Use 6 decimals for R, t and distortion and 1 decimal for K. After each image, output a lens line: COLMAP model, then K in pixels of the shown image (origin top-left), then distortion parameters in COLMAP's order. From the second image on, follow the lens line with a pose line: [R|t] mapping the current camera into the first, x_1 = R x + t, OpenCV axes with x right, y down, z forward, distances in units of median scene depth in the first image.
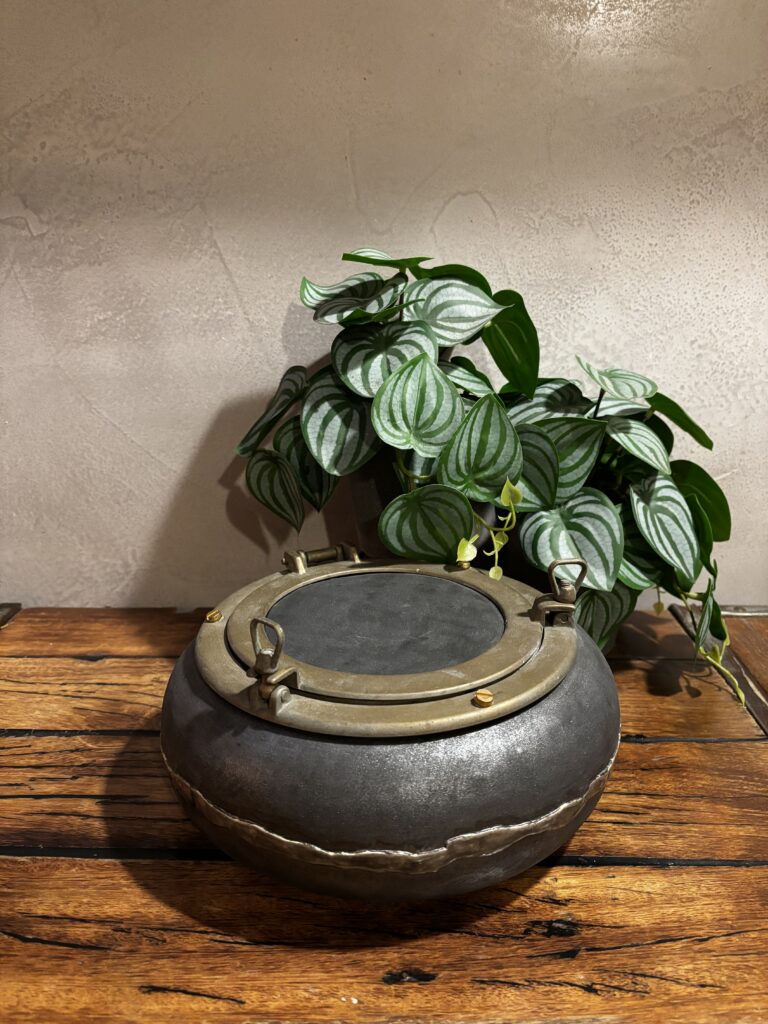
lens RADIAL K [[780.8, 0, 380.4], [0, 780.8, 511.7], [0, 0, 1]] dist [0.043567, -0.047786]
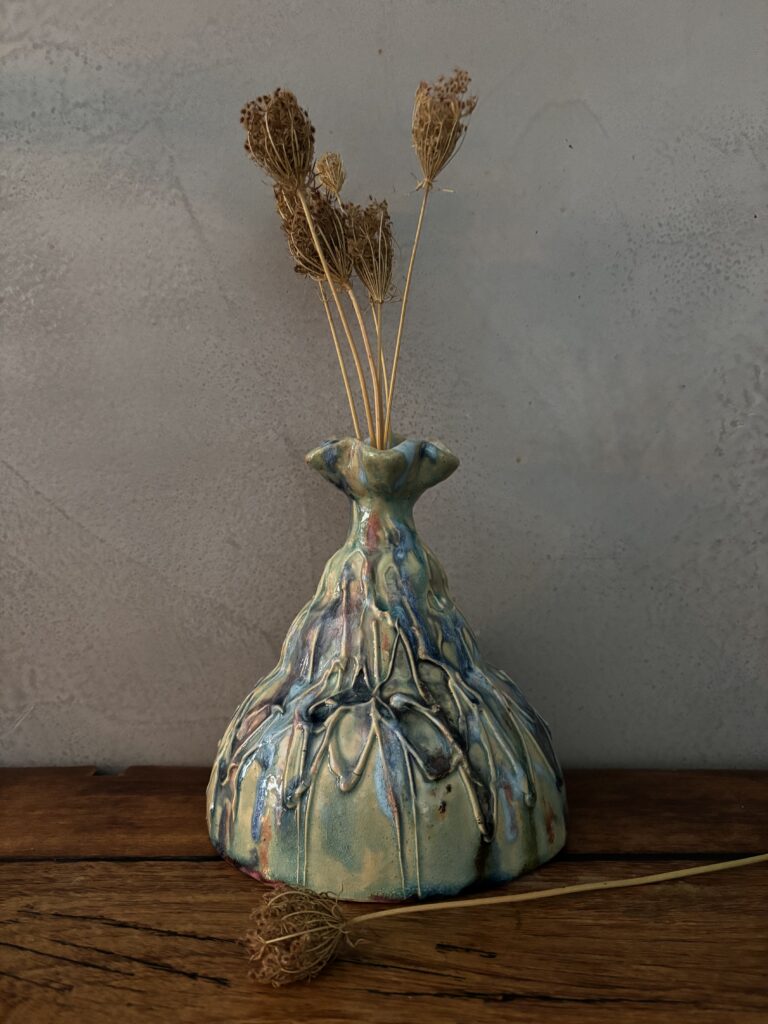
lens RADIAL K [[780.8, 0, 382.2], [0, 780.8, 516.4], [0, 0, 1]] dist [0.043567, -0.047786]
pose [[0.999812, -0.005870, 0.018478, -0.054609], [0.009186, 0.982731, -0.184813, 0.053075], [-0.017074, 0.184948, 0.982600, 0.408406]]
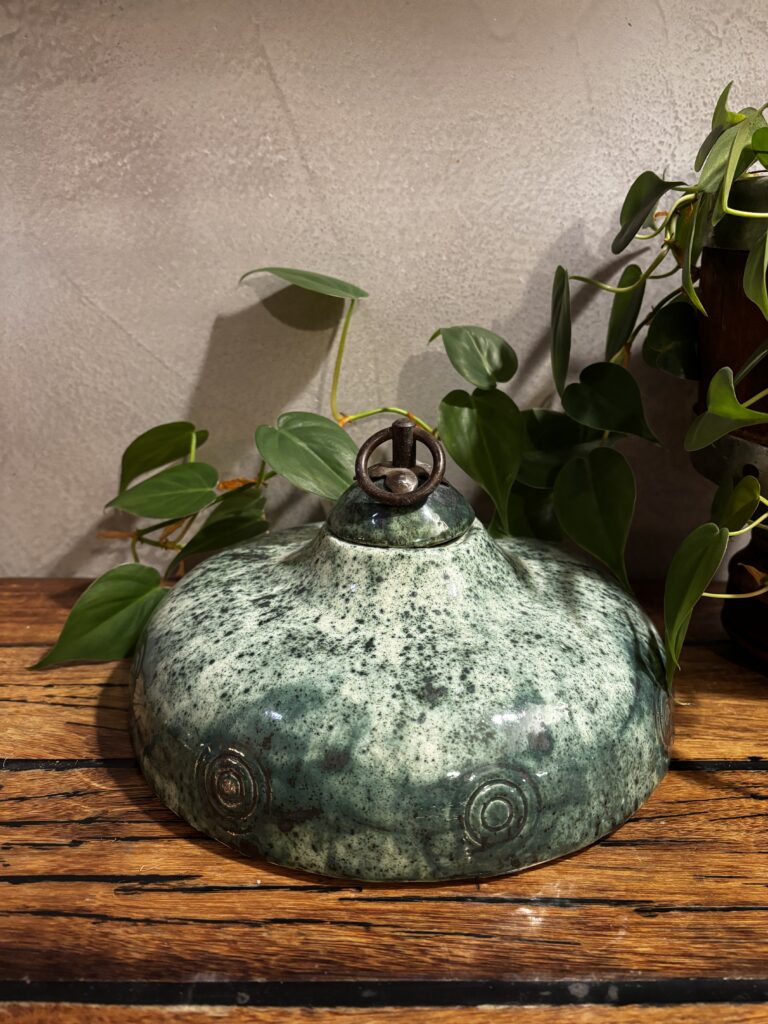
lens RADIAL K [[780.8, 0, 386.0], [0, 780.8, 505.5], [0, 0, 1]] dist [0.043567, -0.047786]
pose [[0.998965, -0.001722, 0.045460, -0.133891], [0.000915, 0.999842, 0.017757, 0.048655], [-0.045483, -0.017697, 0.998808, 0.291584]]
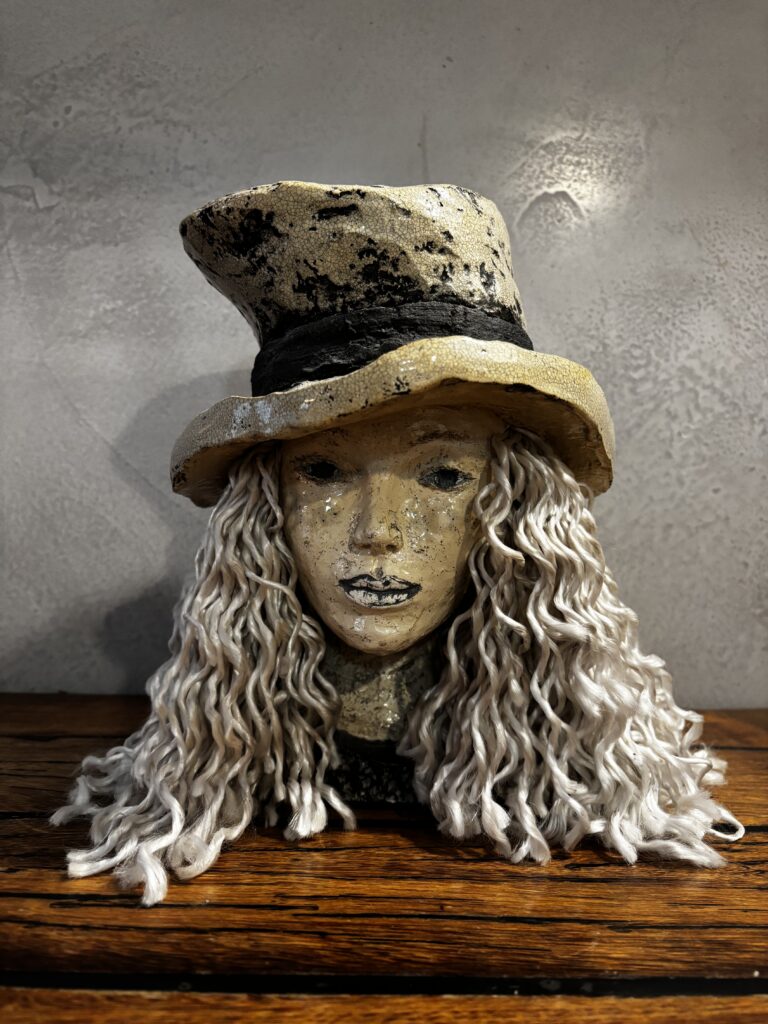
lens RADIAL K [[780.8, 0, 378.9], [0, 780.8, 511.5], [0, 0, 1]] dist [0.043567, -0.047786]
pose [[0.996506, 0.037540, 0.074612, -0.134440], [-0.014255, 0.956639, -0.290929, 0.193509], [-0.082298, 0.288849, 0.953831, 0.272811]]
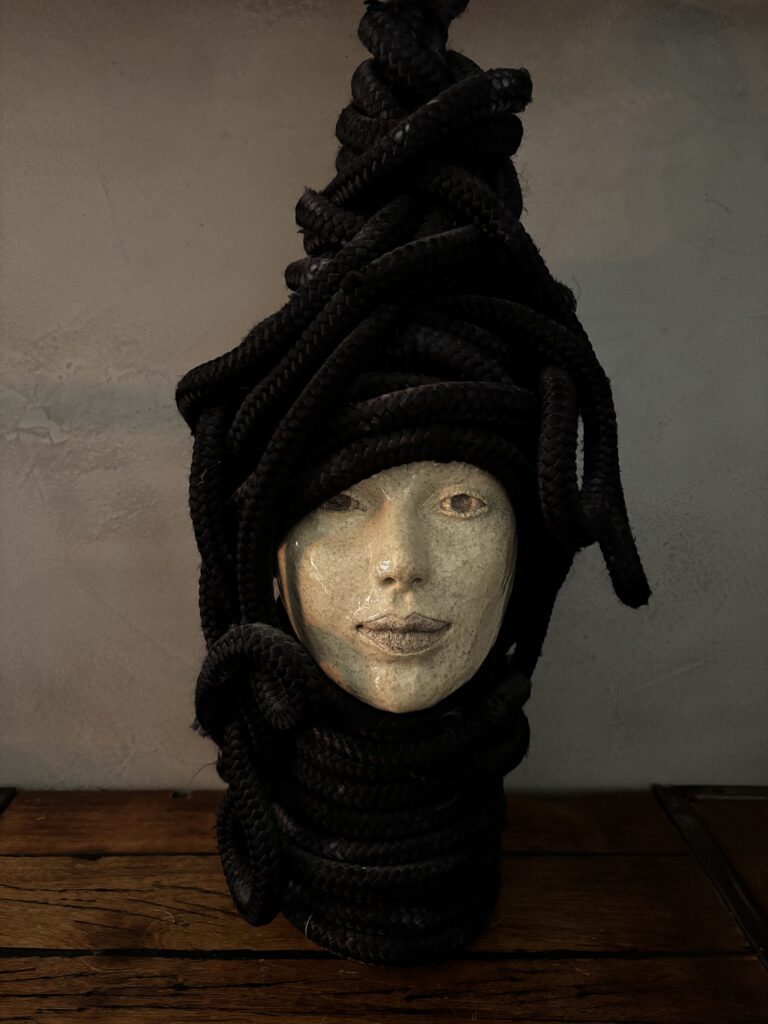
lens RADIAL K [[780.8, 0, 381.6], [0, 780.8, 511.4], [0, 0, 1]] dist [0.043567, -0.047786]
pose [[0.999220, 0.006906, 0.038872, -0.037098], [-0.002570, 0.993871, -0.110517, -0.142686], [-0.039397, 0.110331, 0.993114, -0.066617]]
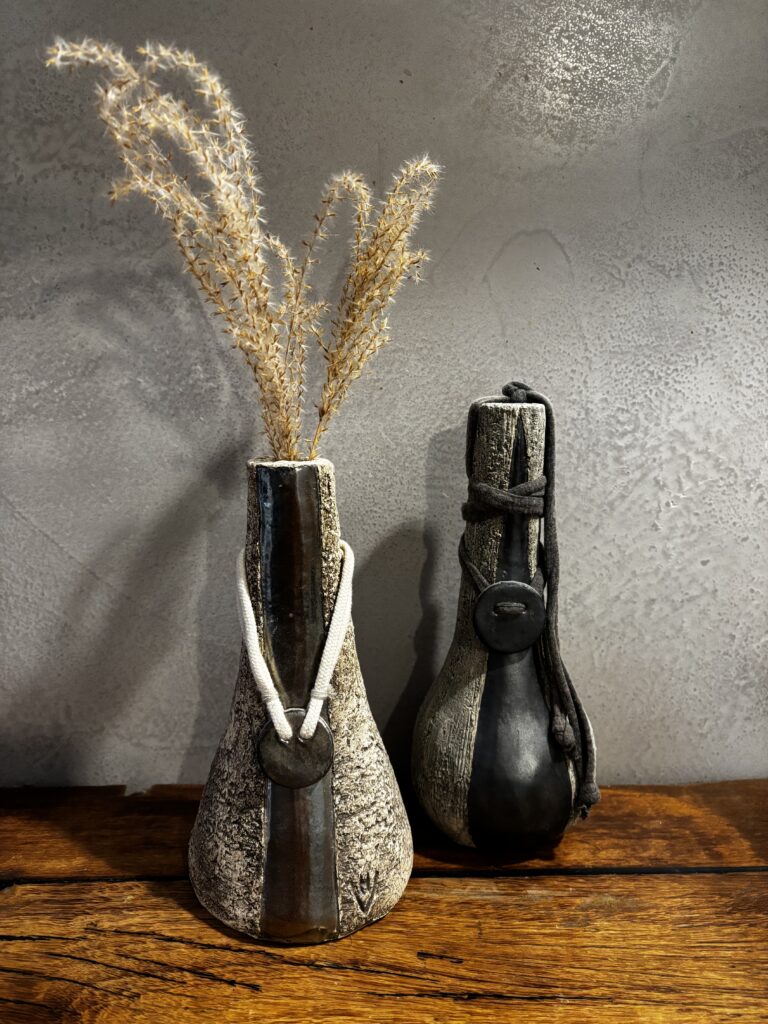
lens RADIAL K [[780.8, 0, 384.3], [0, 780.8, 514.7], [0, 0, 1]] dist [0.043567, -0.047786]
pose [[0.997953, -0.000122, 0.063958, -0.079381], [0.006760, 0.994598, -0.103585, -0.055691], [-0.063600, 0.103806, 0.992562, 0.278104]]
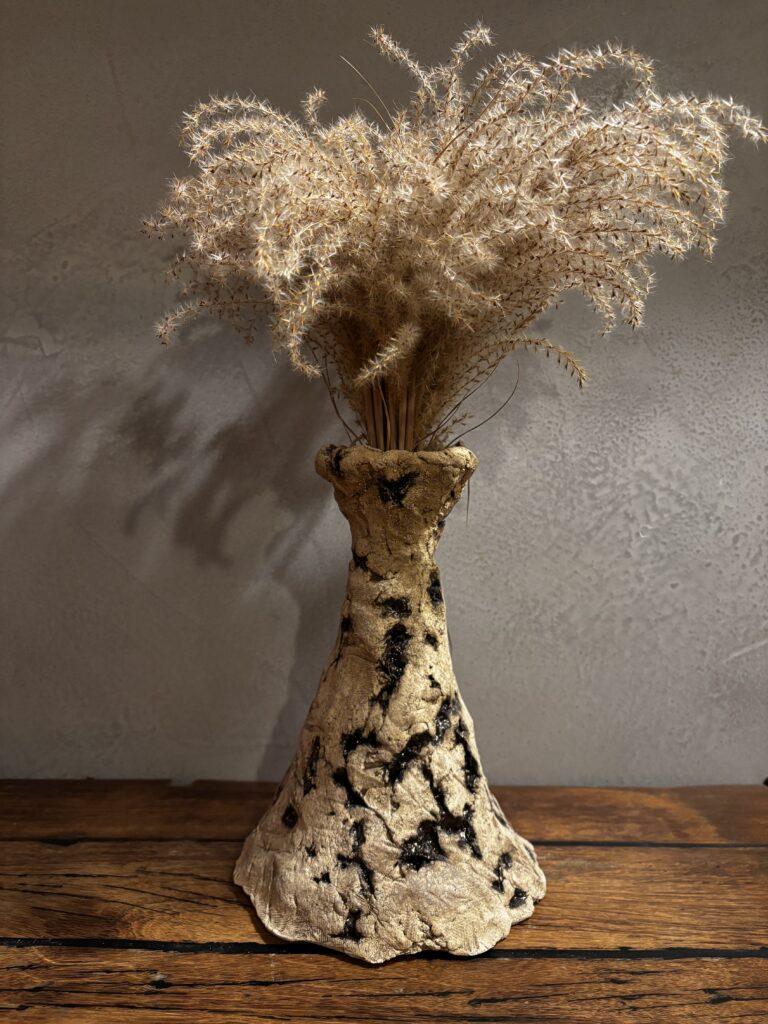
lens RADIAL K [[780.8, 0, 382.5], [0, 780.8, 519.1], [0, 0, 1]] dist [0.043567, -0.047786]
pose [[0.999996, 0.002526, -0.001501, -0.041336], [-0.002799, 0.974174, -0.225780, 0.046254], [0.000892, 0.225784, 0.974177, 0.141799]]
